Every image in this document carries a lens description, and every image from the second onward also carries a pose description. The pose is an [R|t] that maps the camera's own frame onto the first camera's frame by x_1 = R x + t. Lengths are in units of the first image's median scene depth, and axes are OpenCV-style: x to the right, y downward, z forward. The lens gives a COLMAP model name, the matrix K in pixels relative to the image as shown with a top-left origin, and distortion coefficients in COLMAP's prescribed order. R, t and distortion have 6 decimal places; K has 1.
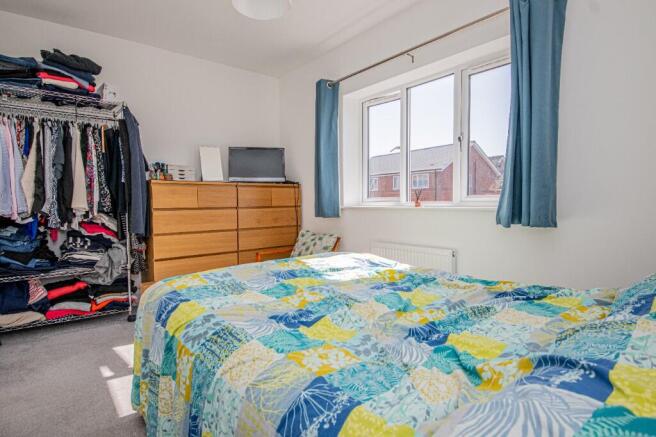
lens RADIAL K [[354.3, 0, 327.3], [0, 354.3, 219.0], [0, 0, 1]] dist [-0.002342, -0.000280]
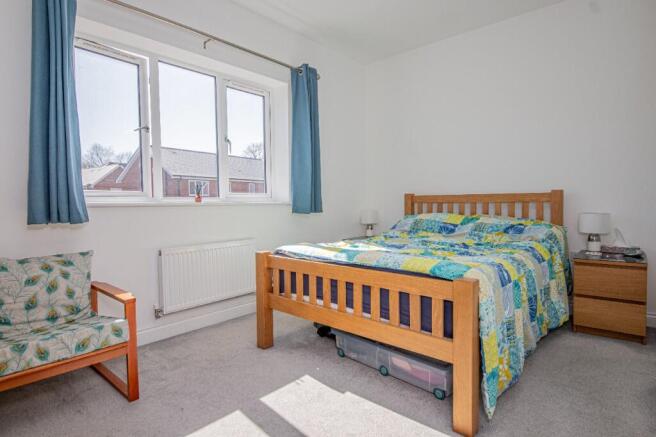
lens RADIAL K [[354.3, 0, 327.5], [0, 354.3, 215.3], [0, 0, 1]] dist [-0.002342, -0.000280]
pose [[-0.173113, -0.027040, 0.984531, -0.751471], [0.055400, 0.997773, 0.037144, -0.017299], [-0.983343, 0.060973, -0.171229, 0.868908]]
